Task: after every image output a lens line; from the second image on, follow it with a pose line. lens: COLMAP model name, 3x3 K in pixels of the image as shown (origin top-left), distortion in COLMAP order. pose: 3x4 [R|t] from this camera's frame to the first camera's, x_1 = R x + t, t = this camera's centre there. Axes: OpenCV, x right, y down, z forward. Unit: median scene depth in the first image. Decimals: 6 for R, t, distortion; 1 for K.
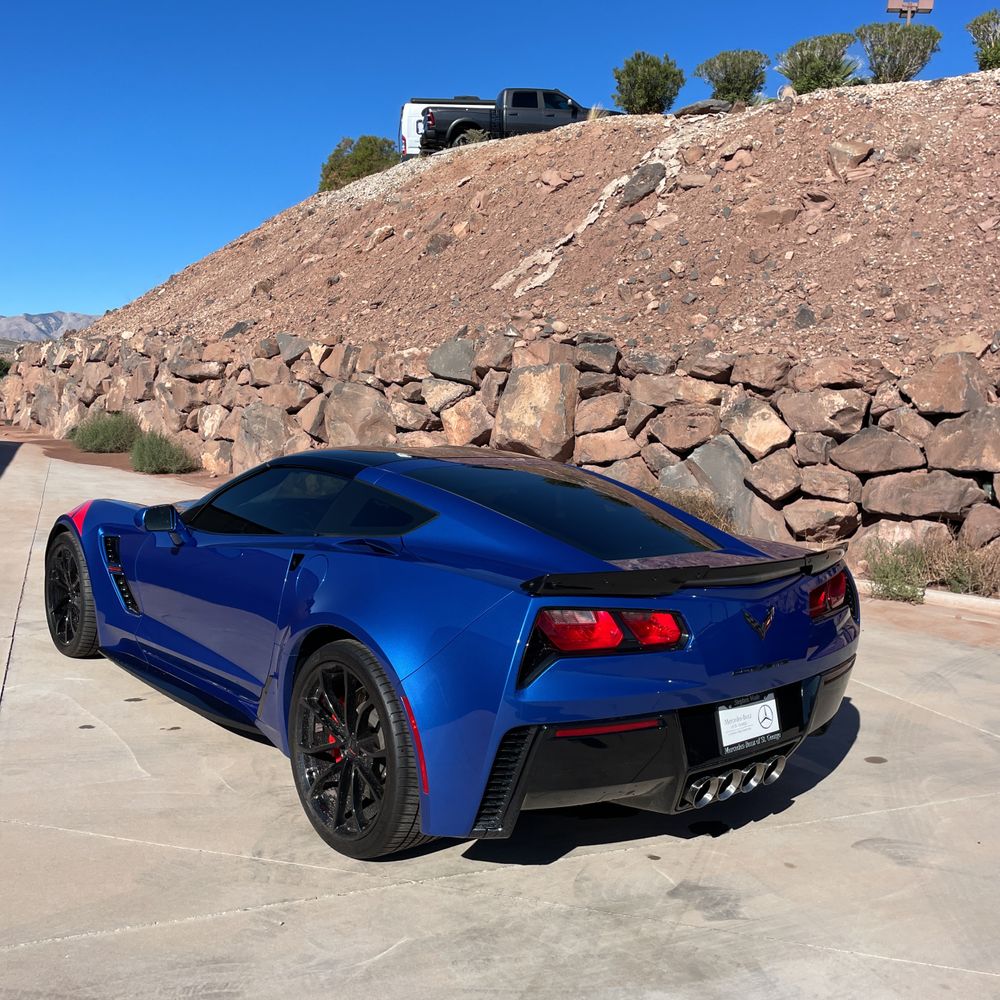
lens RADIAL K [[997.2, 0, 496.0], [0, 997.2, 500.5], [0, 0, 1]] dist [0.101931, -0.134931]
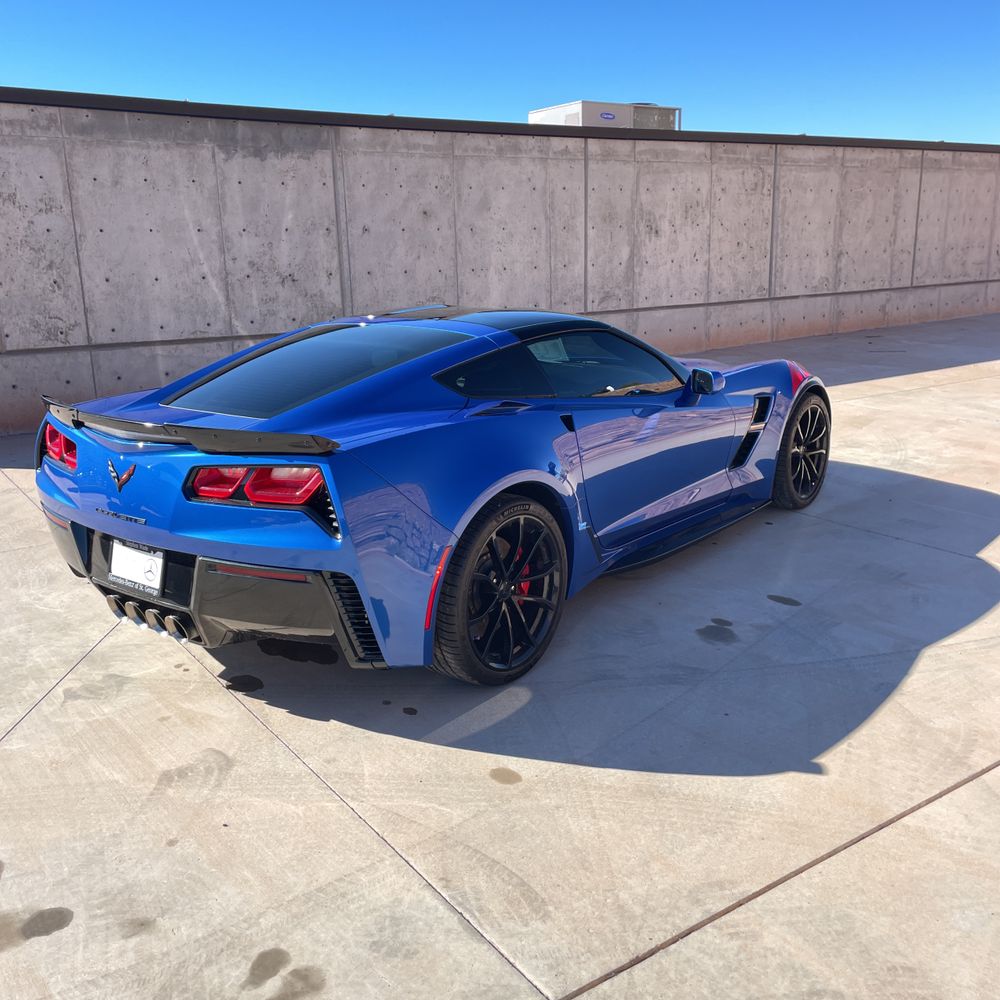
lens RADIAL K [[995.1, 0, 504.4], [0, 995.1, 487.1], [0, 0, 1]] dist [0.098148, -0.130788]
pose [[0.215220, 0.189551, -0.957993, 0.352860], [-0.066817, 0.981541, 0.179200, -0.021166], [0.974277, 0.025442, 0.223912, 0.298655]]
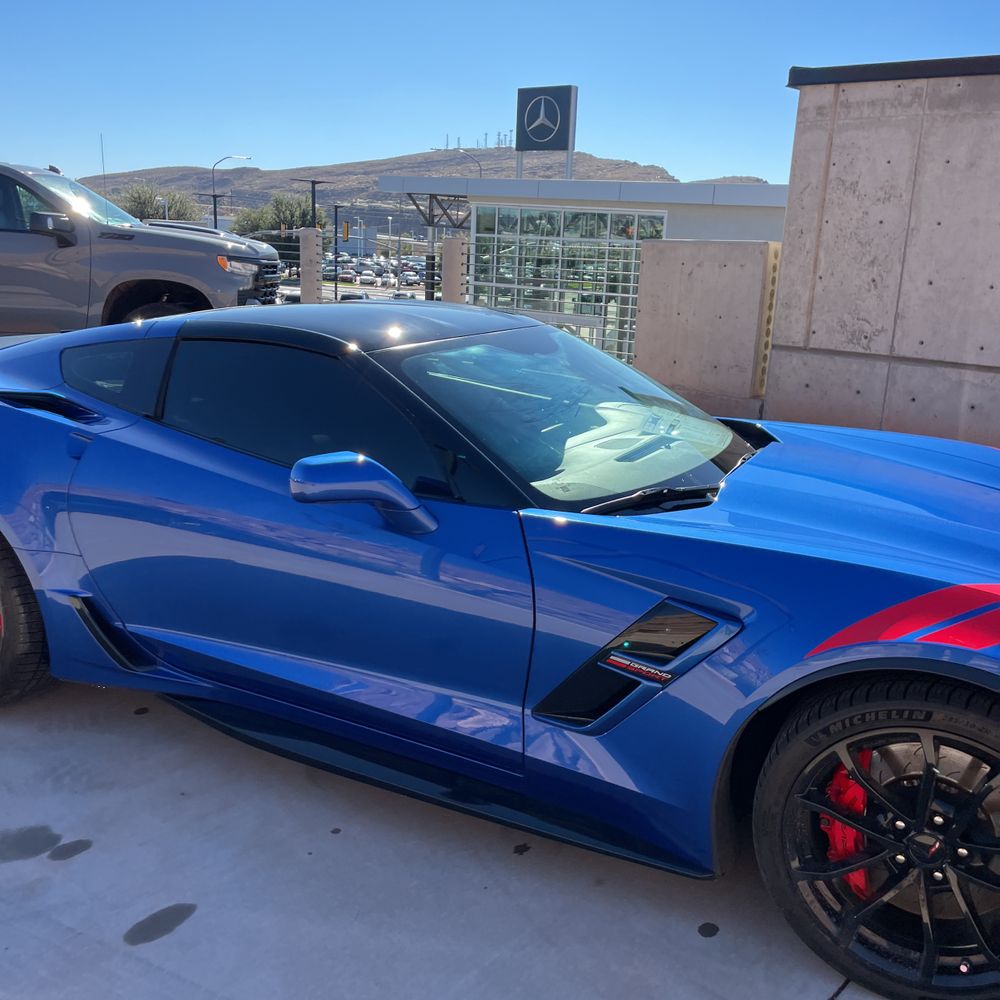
lens RADIAL K [[1021.8, 0, 510.0], [0, 1021.8, 485.5], [0, 0, 1]] dist [0.094446, -0.121697]
pose [[-0.908403, 0.026179, -0.417276, 0.064236], [-0.112965, 0.945550, 0.305246, -0.063625], [0.402546, 0.324424, -0.855982, 0.641469]]
